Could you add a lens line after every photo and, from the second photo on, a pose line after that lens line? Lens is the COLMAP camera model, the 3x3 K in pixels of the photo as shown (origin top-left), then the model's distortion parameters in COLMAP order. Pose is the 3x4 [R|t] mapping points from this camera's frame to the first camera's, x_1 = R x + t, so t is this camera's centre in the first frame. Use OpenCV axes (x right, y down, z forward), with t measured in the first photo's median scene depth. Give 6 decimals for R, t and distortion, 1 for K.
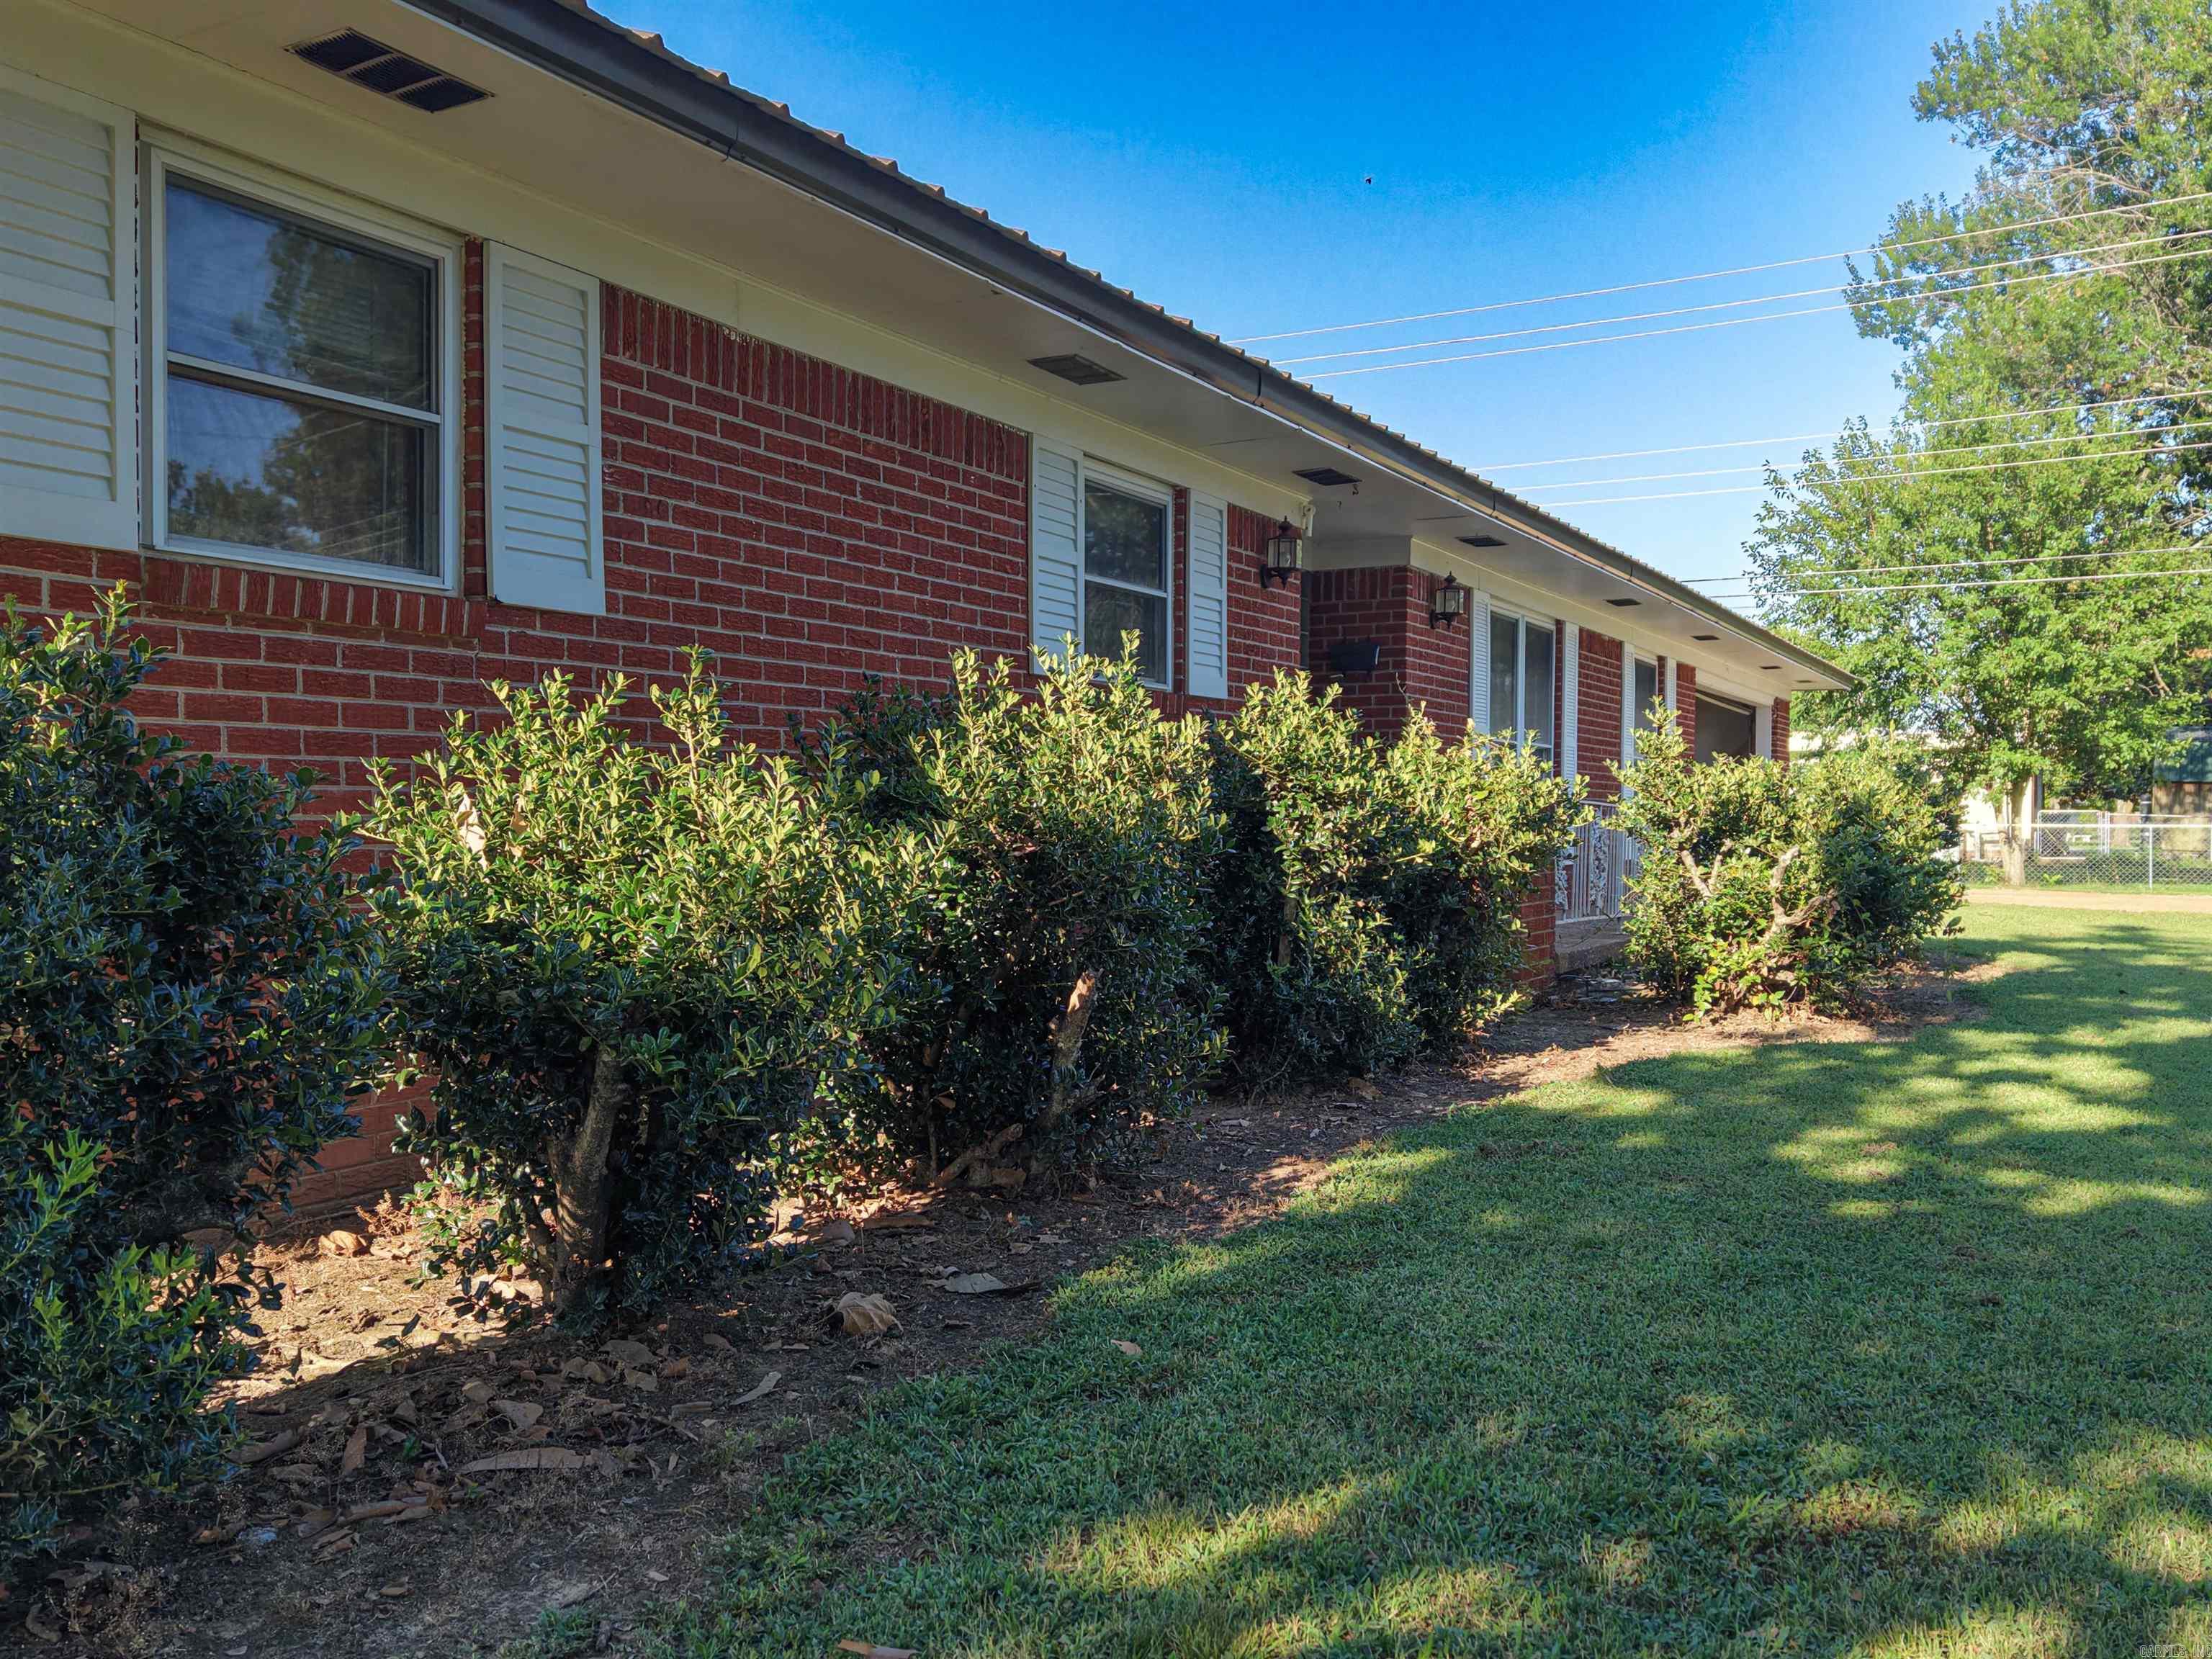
lens RADIAL K [[1950.8, 0, 1120.0], [0, 1950.8, 816.6], [0, 0, 1]] dist [0.134766, -0.007354]
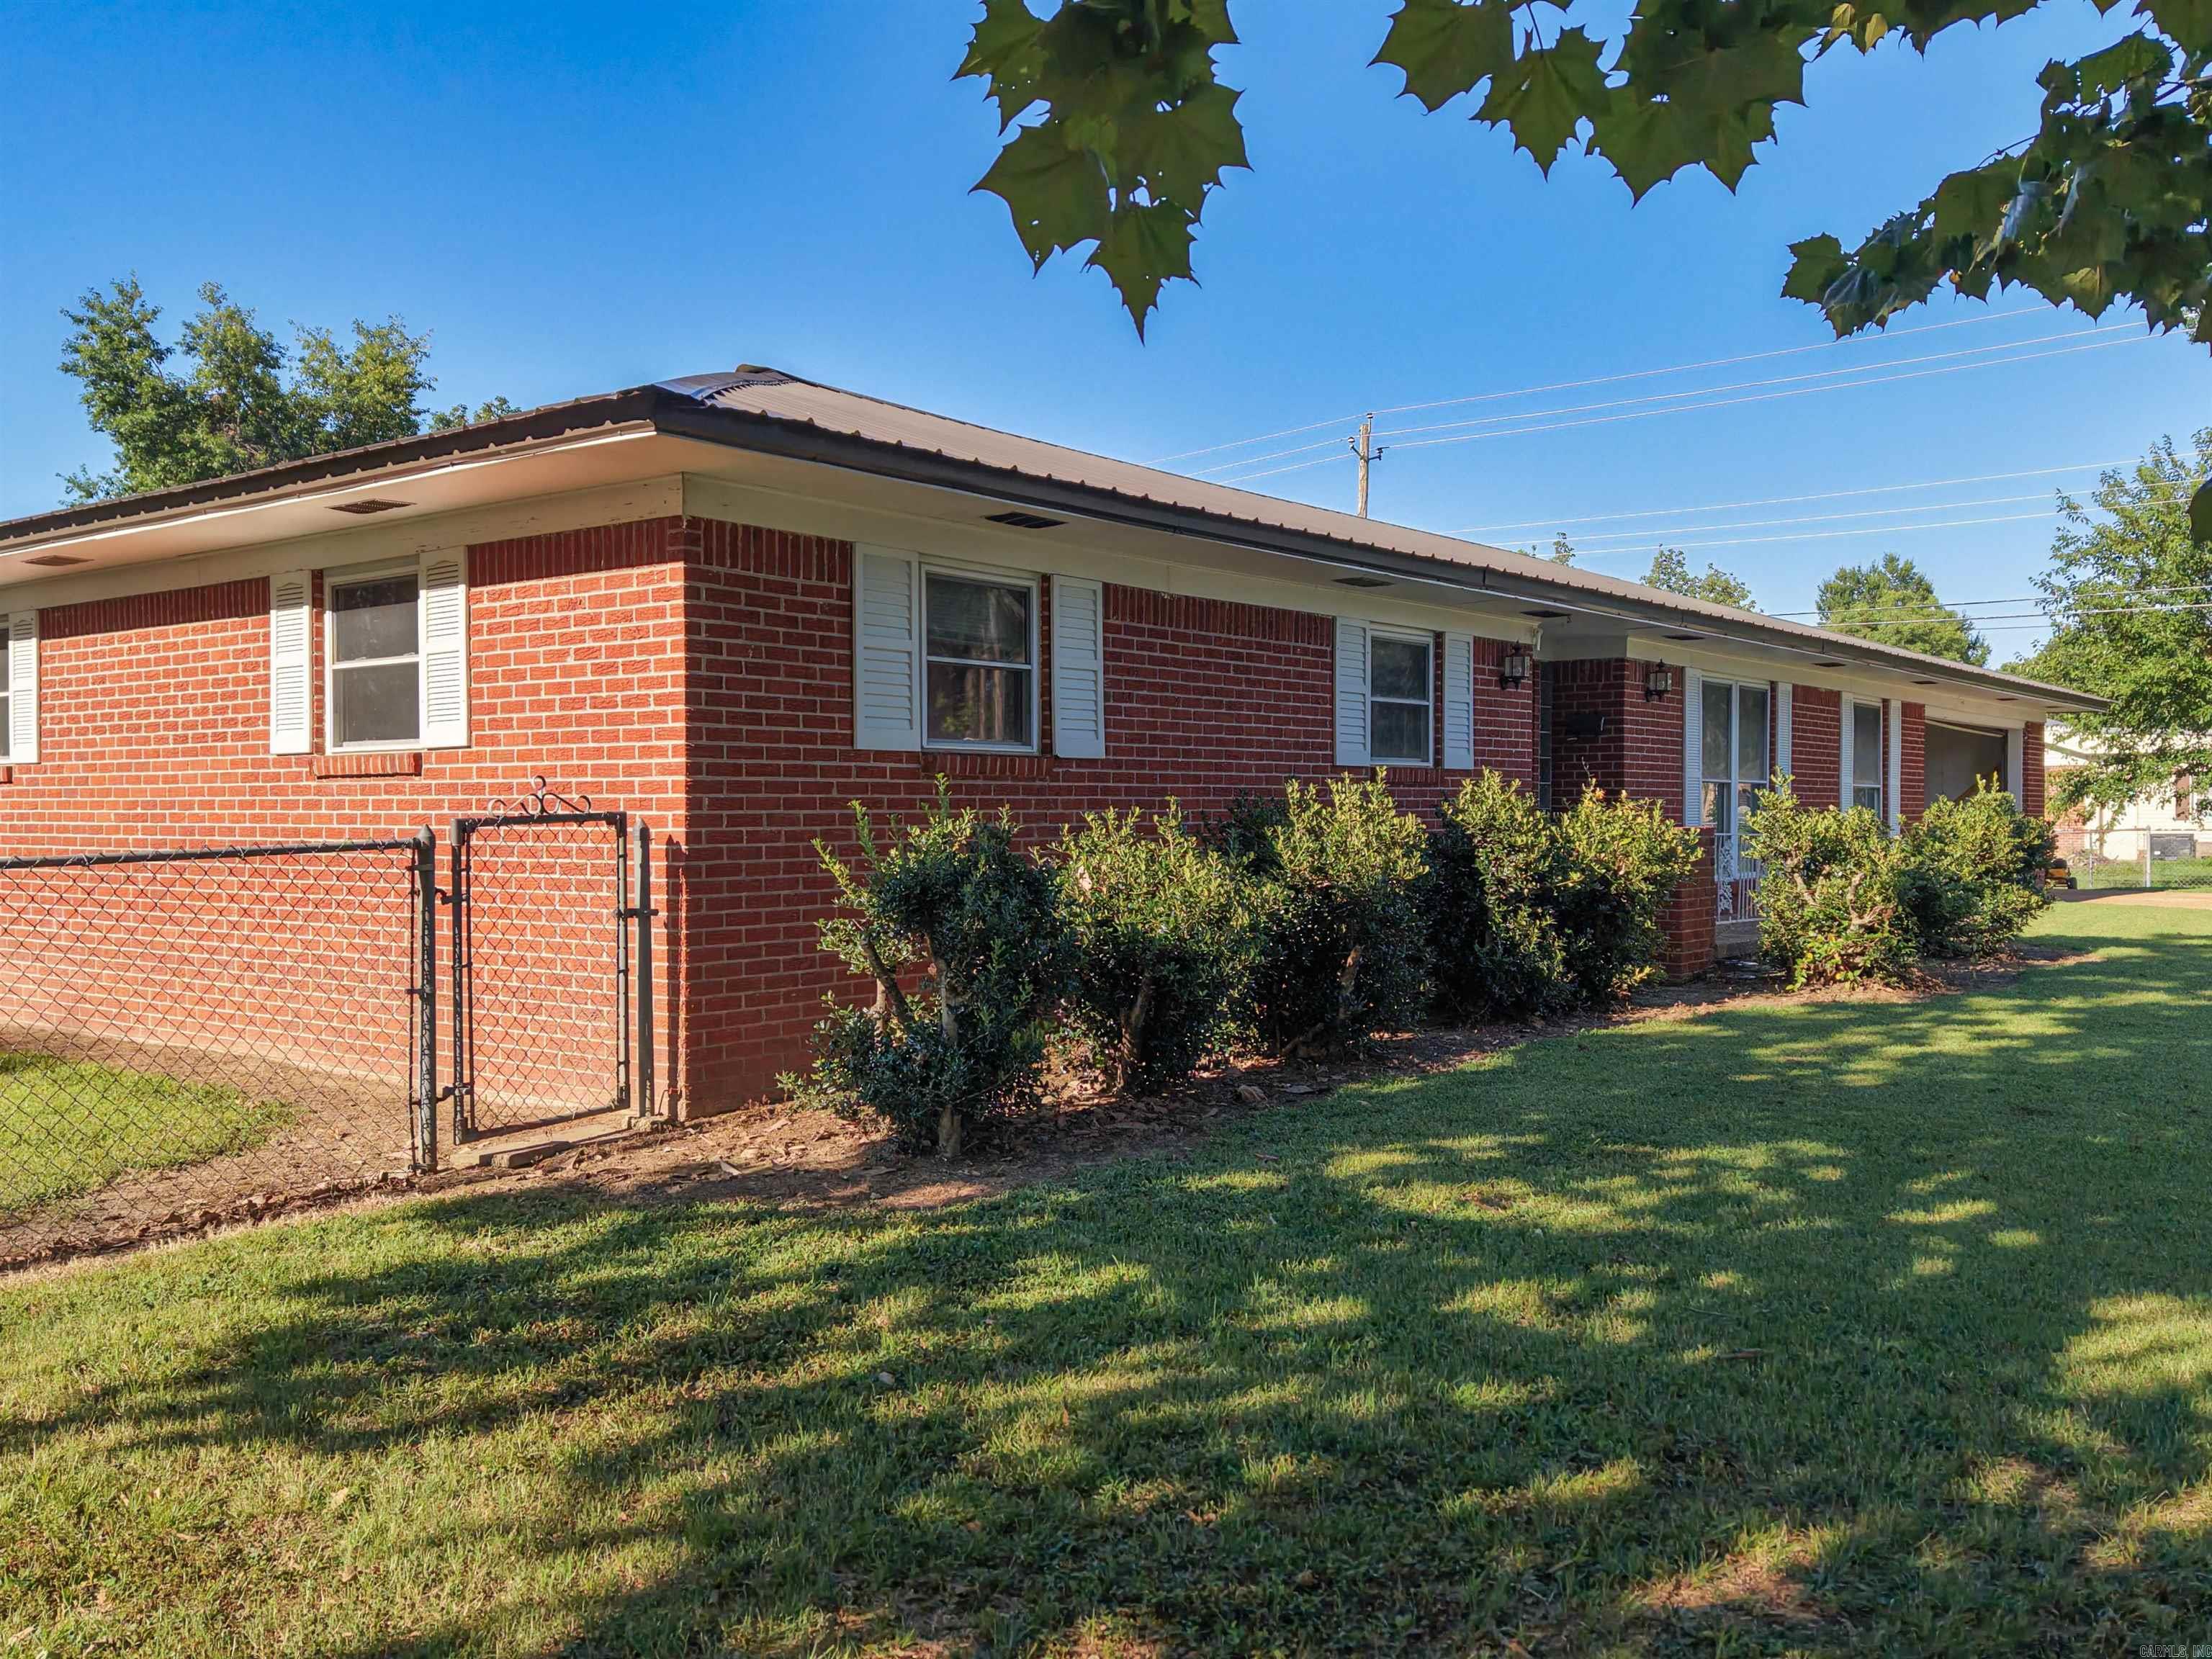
lens RADIAL K [[1937.5, 0, 1086.6], [0, 1937.5, 815.7], [0, 0, 1]] dist [0.056819, -0.015440]
pose [[0.982437, -0.004088, -0.186550, 0.058134], [0.004336, 0.999990, 0.000923, -0.039243], [0.186544, -0.001715, 0.982445, -0.691052]]
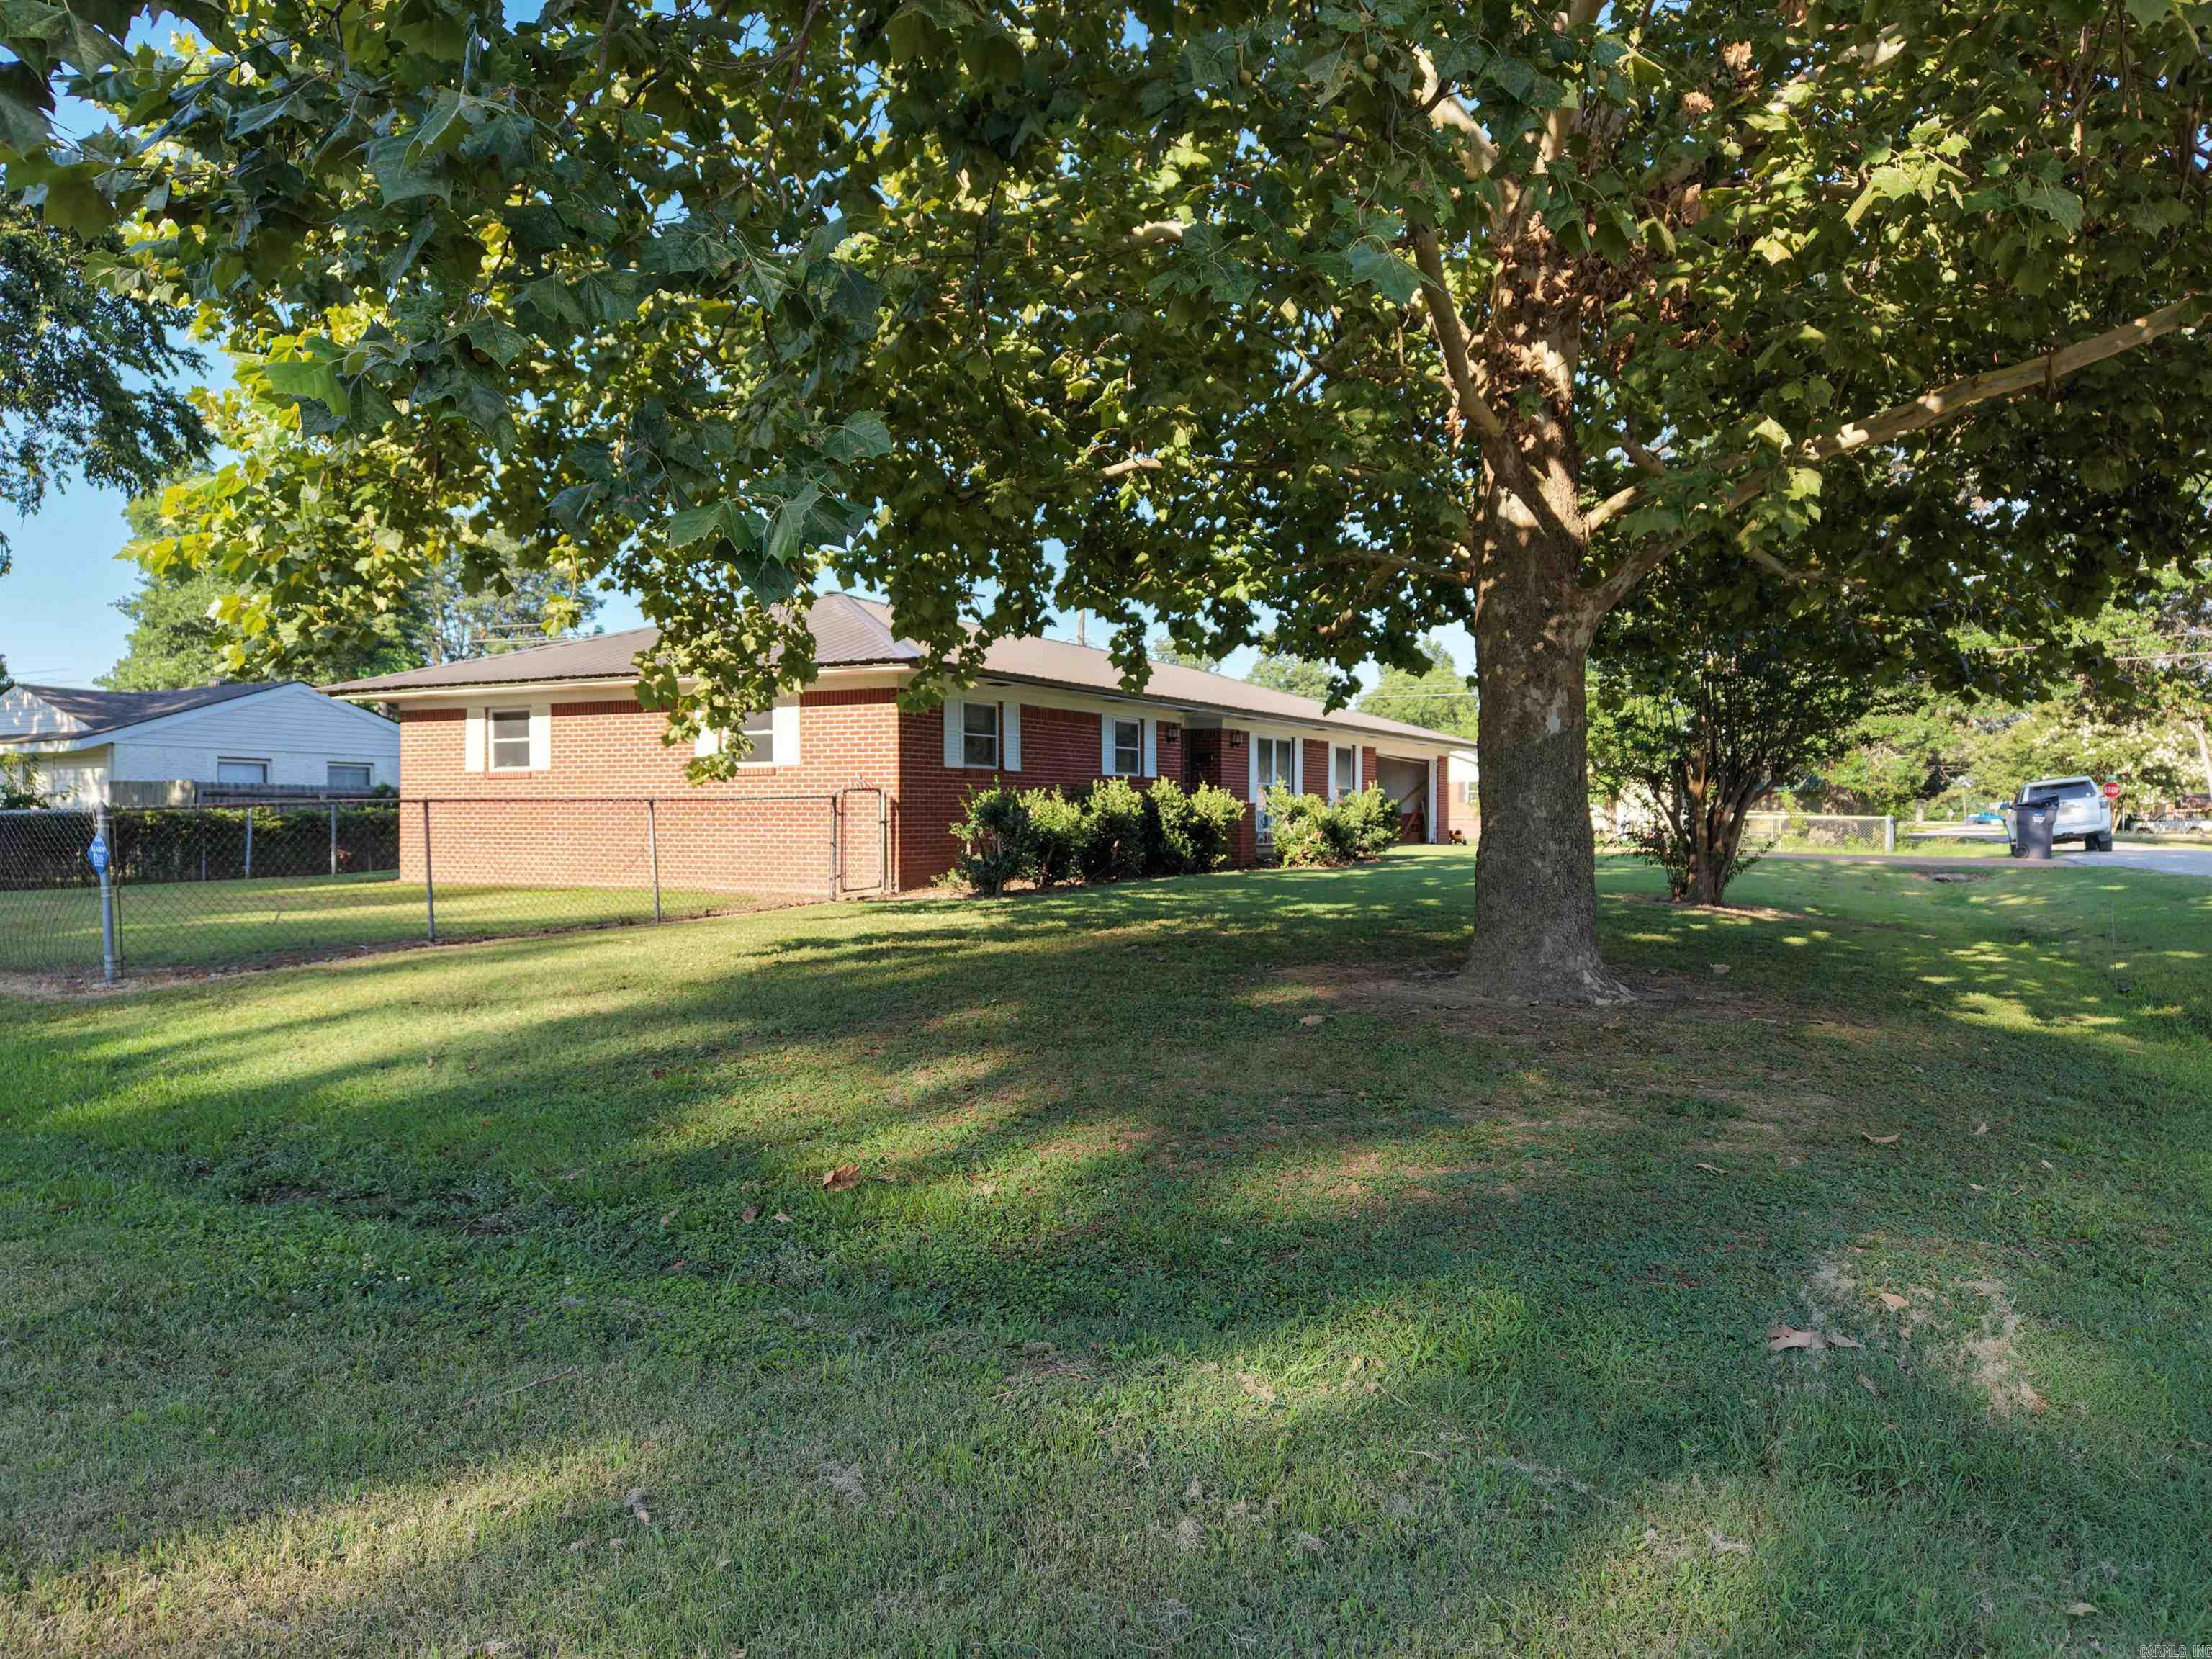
lens RADIAL K [[1473.9, 0, 1105.1], [0, 1473.9, 820.6], [0, 0, 1]] dist [0.025493, -0.018585]
pose [[0.999833, -0.004449, -0.017709, 0.014863], [0.004505, 0.999985, 0.003139, 0.009991], [0.017695, -0.003219, 0.999838, -2.245393]]
